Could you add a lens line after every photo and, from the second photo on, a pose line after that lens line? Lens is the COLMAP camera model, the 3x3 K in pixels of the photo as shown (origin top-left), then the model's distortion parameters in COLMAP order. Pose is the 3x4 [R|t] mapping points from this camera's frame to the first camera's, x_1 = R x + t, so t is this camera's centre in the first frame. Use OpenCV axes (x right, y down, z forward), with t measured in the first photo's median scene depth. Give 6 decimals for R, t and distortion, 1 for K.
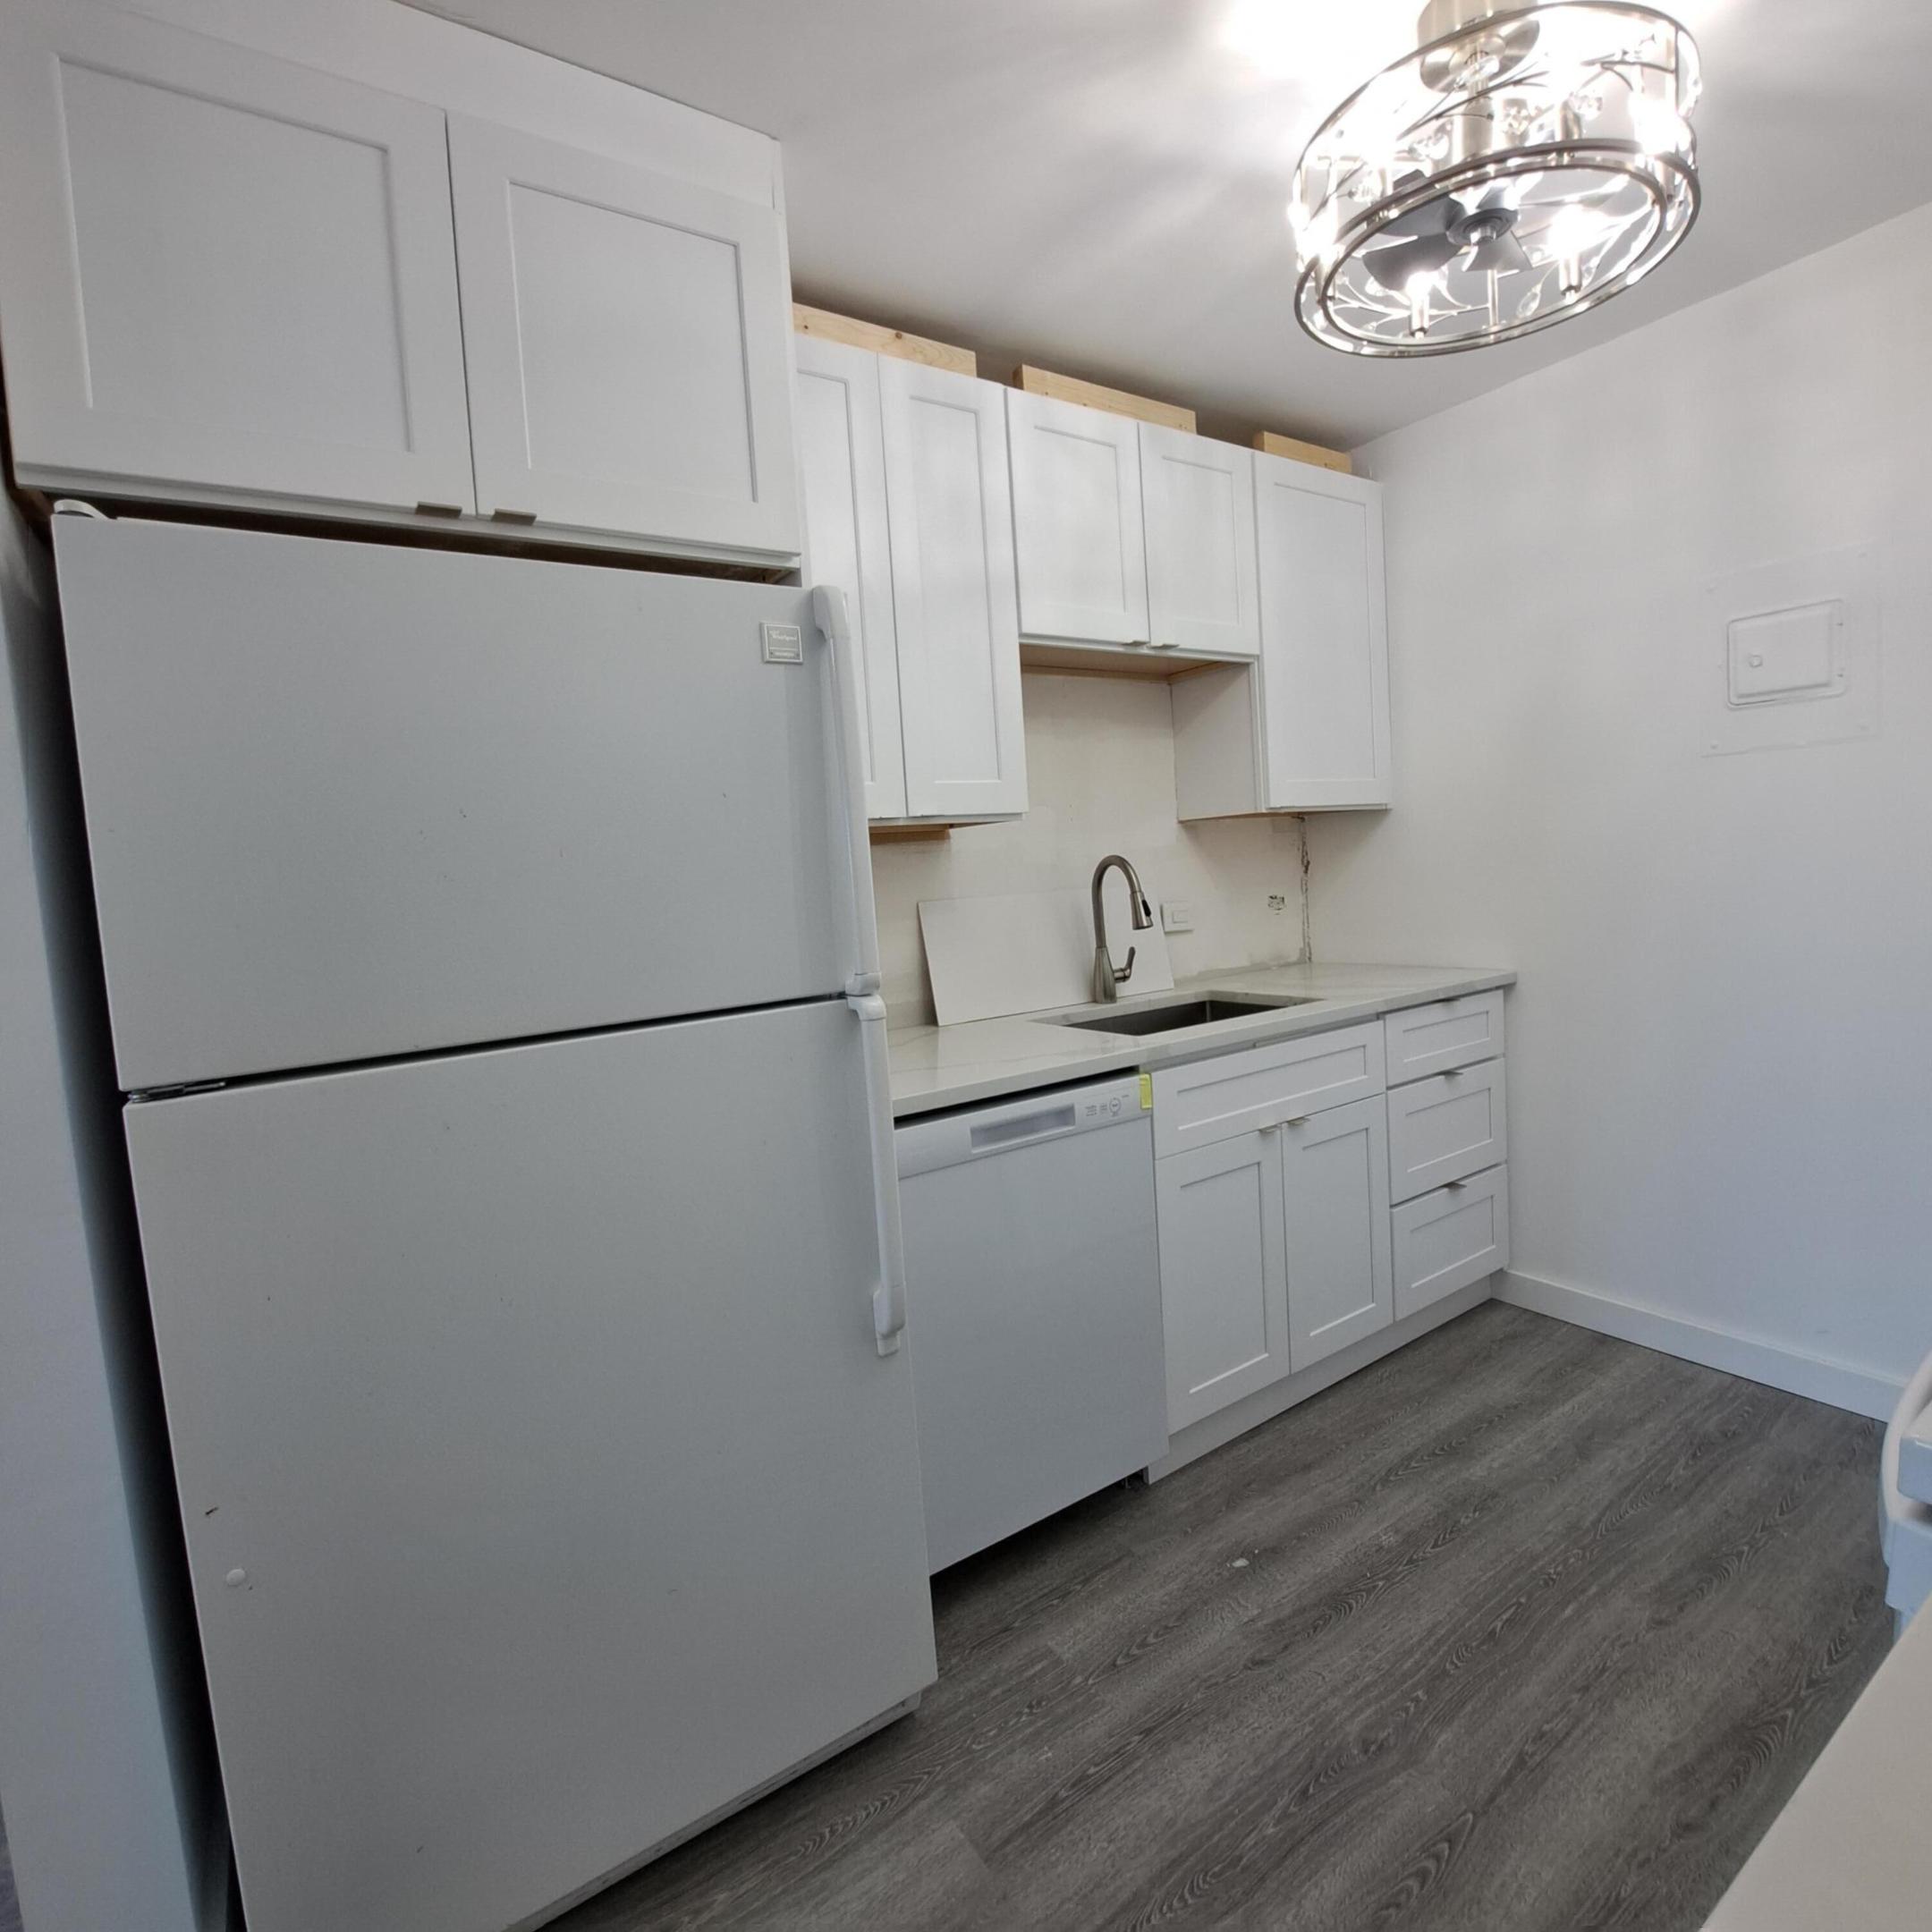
lens RADIAL K [[1024.6, 0, 976.4], [0, 1024.6, 945.4], [0, 0, 1]] dist [-0.014701, -0.002448]
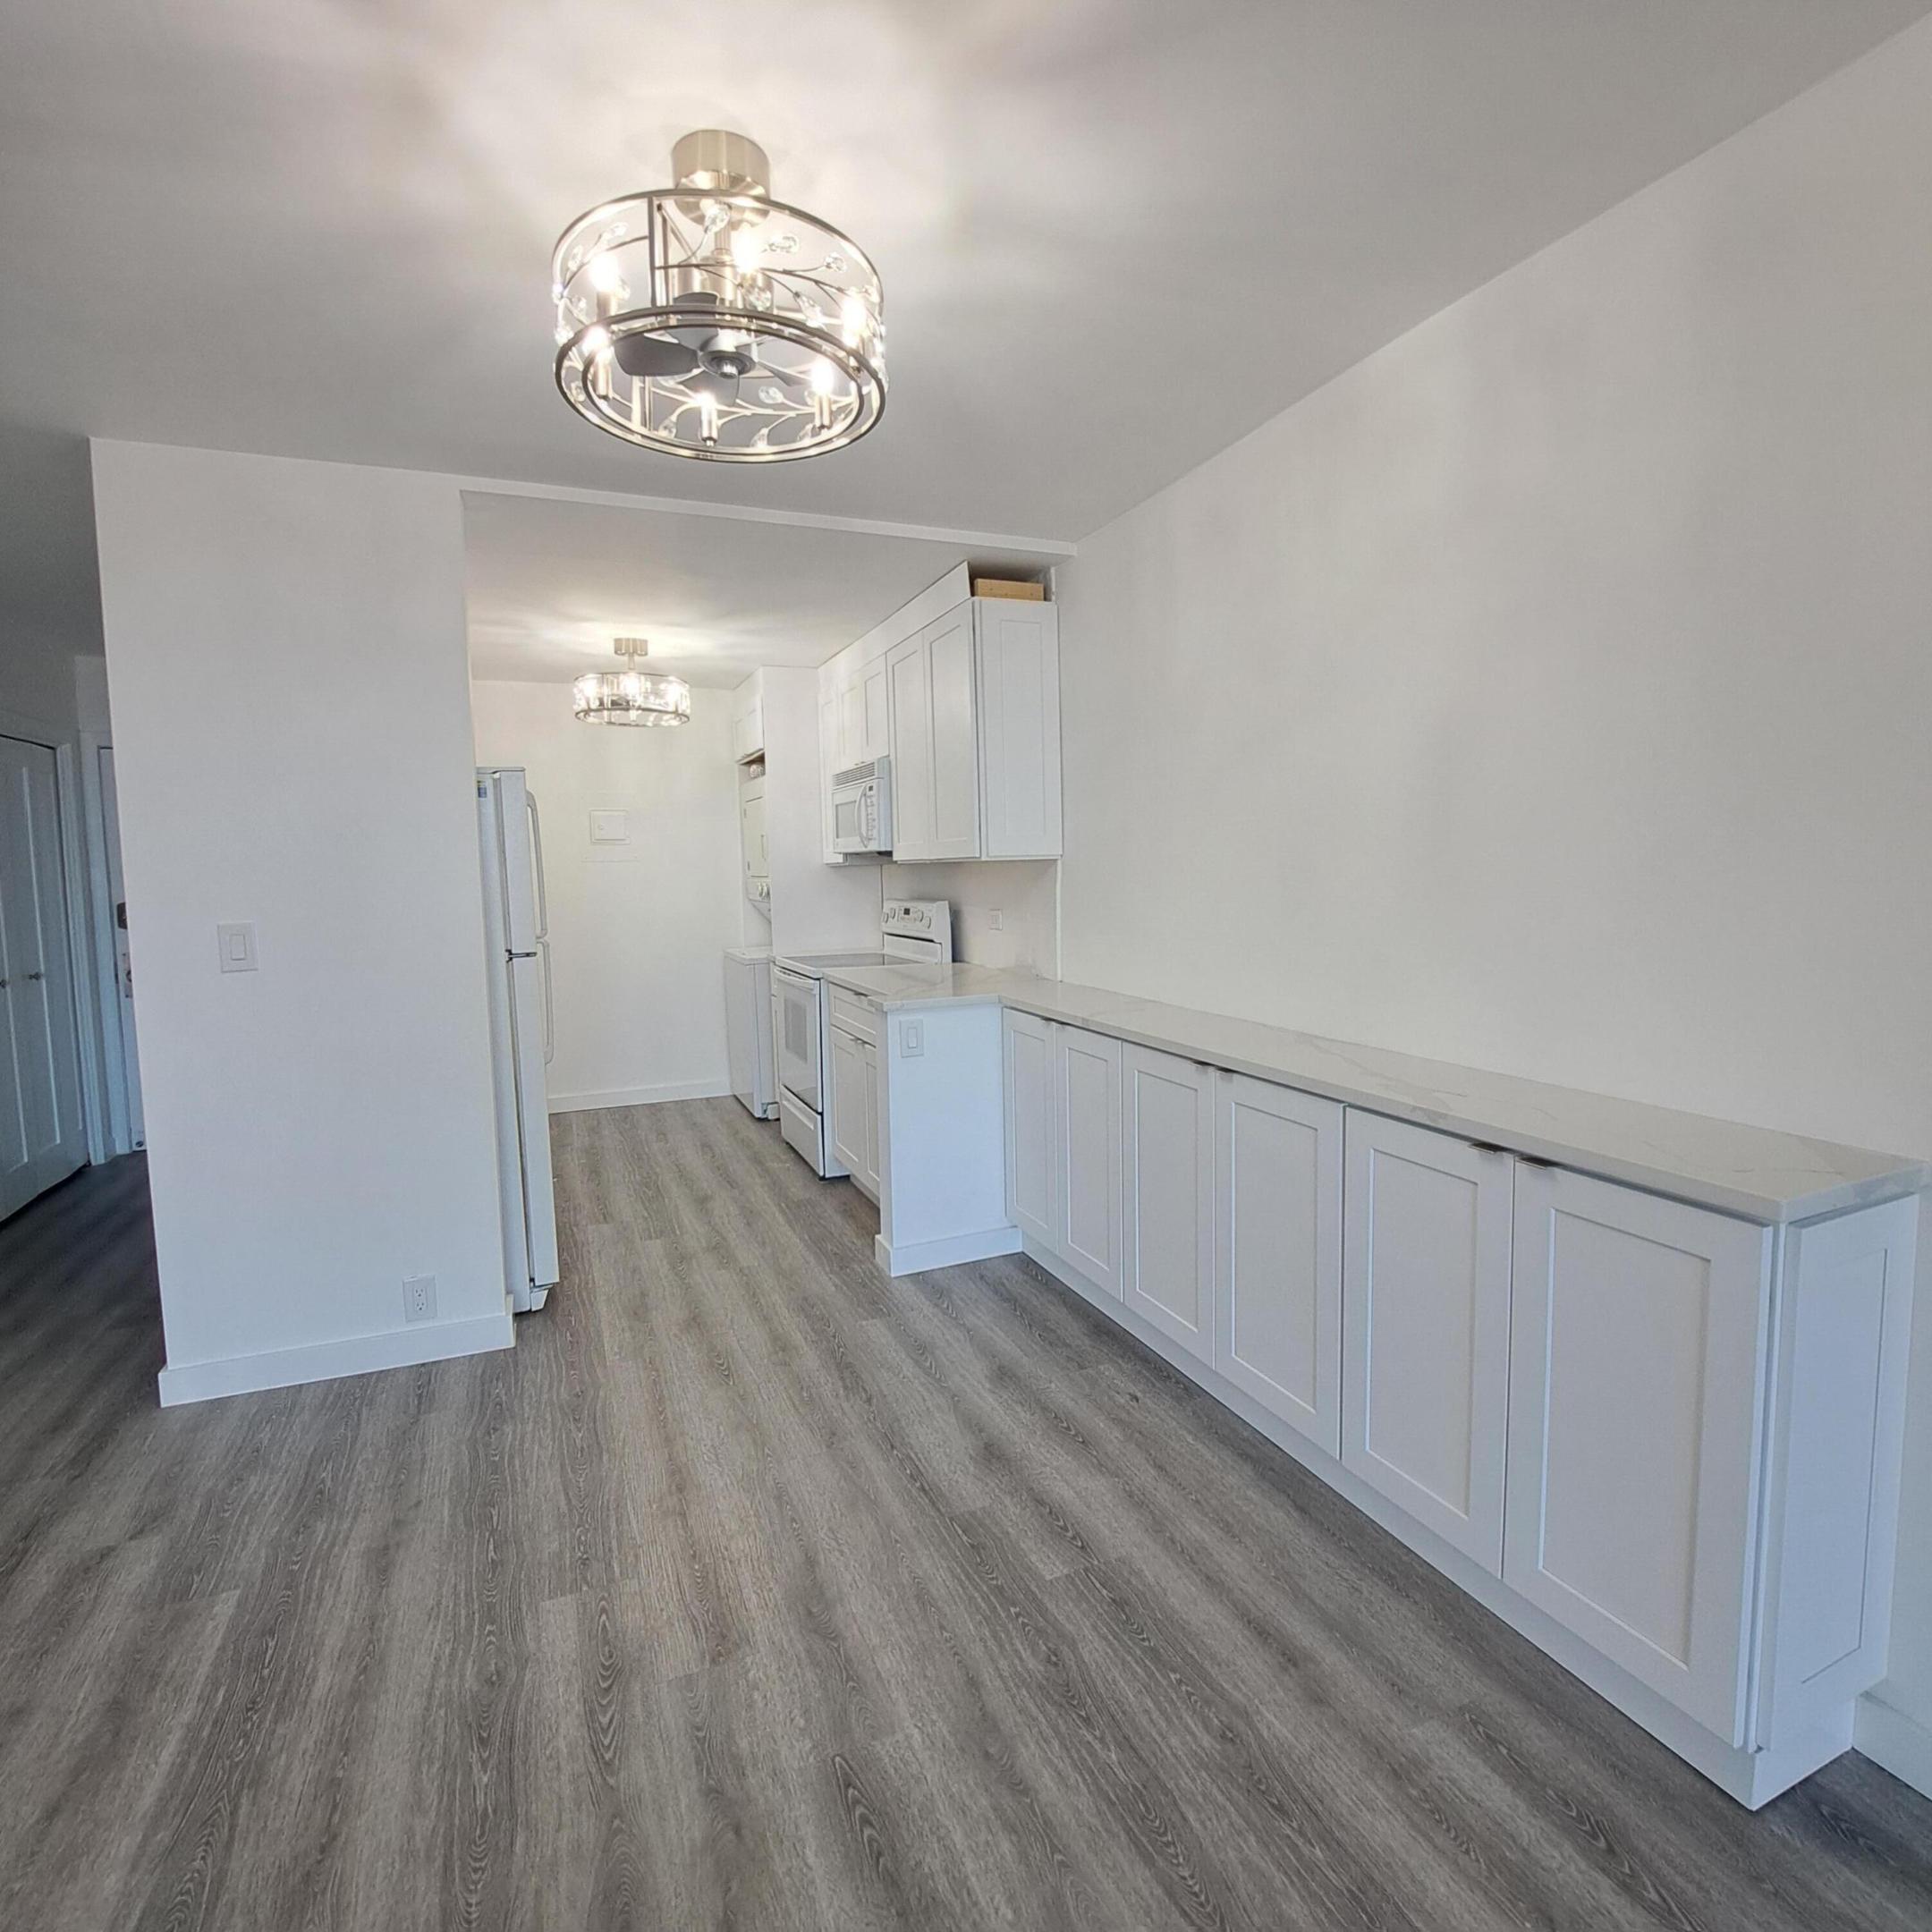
lens RADIAL K [[1024.6, 0, 976.4], [0, 1024.6, 945.4], [0, 0, 1]] dist [-0.014701, -0.002448]
pose [[0.181075, -0.016834, 0.983325, -1.941697], [0.085515, 0.996336, 0.001310, 0.123184], [-0.979744, 0.083852, 0.181851, -0.487325]]
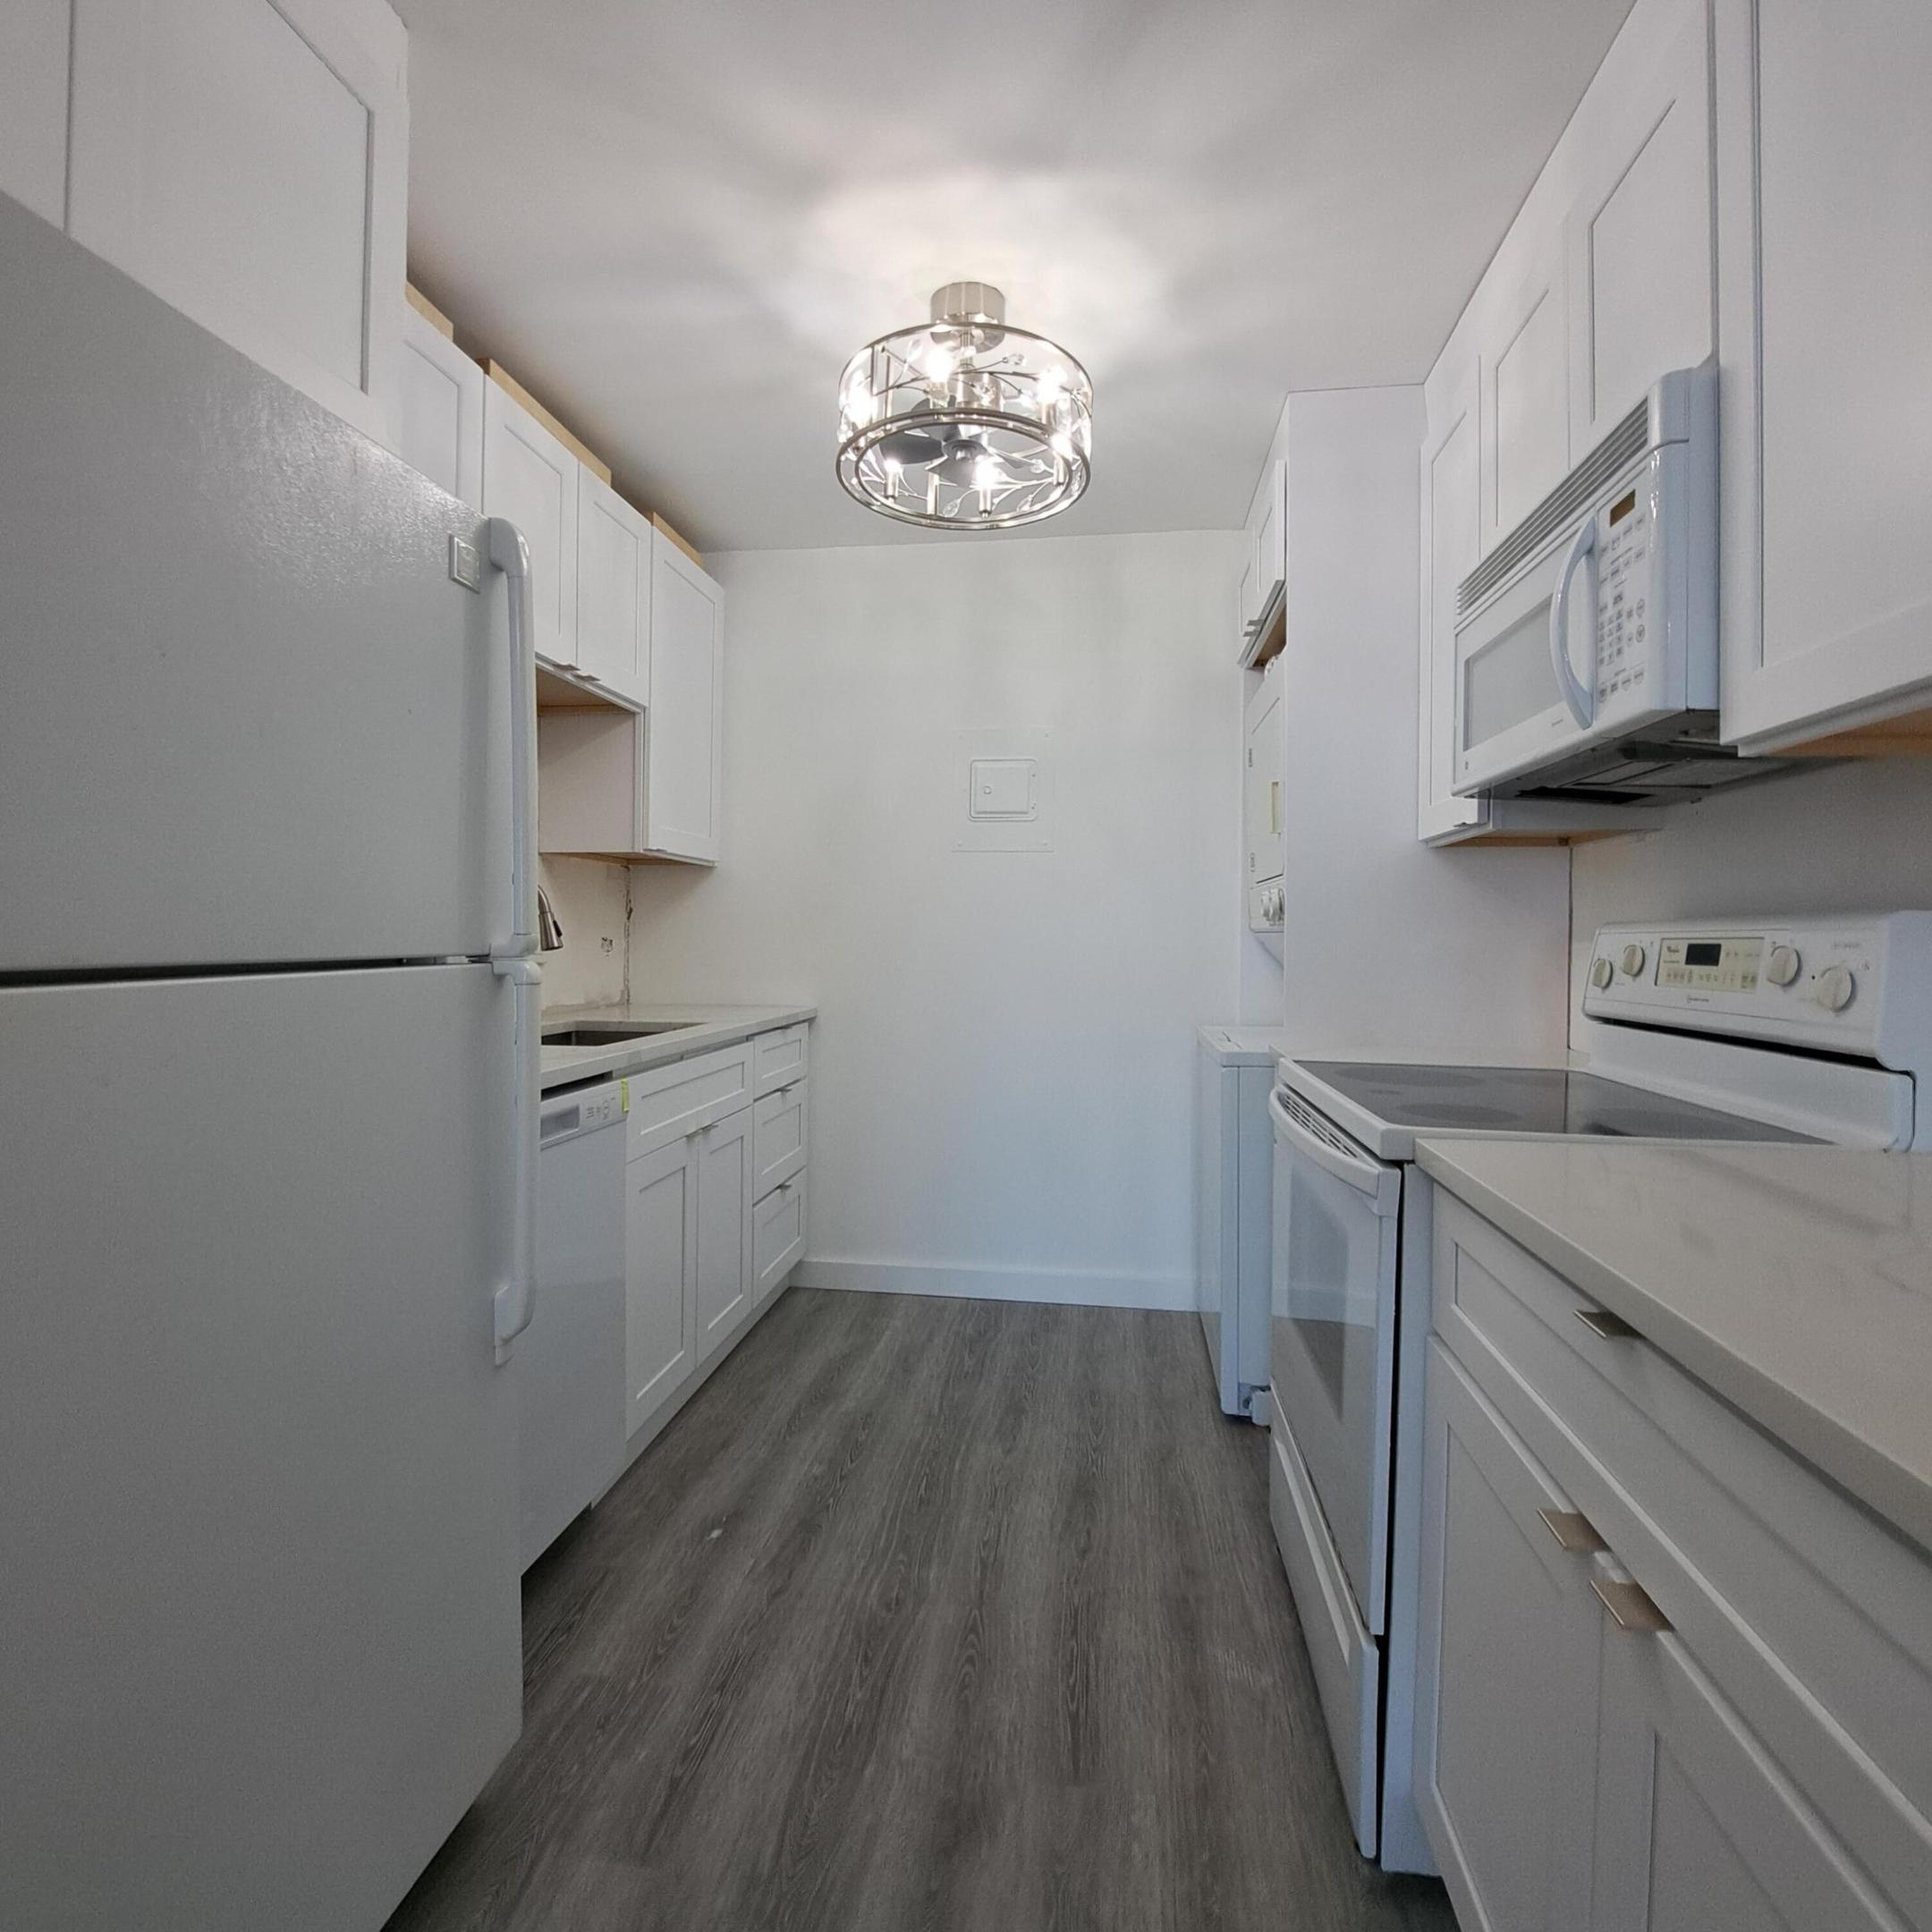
lens RADIAL K [[1014.2, 0, 971.3], [0, 1014.2, 947.1], [0, 0, 1]] dist [-0.010452, -0.009717]
pose [[0.663526, 0.063939, 0.745416, -0.381832], [0.003415, 0.996072, -0.088479, 0.088951], [-0.748146, 0.061254, 0.660701, 0.064387]]
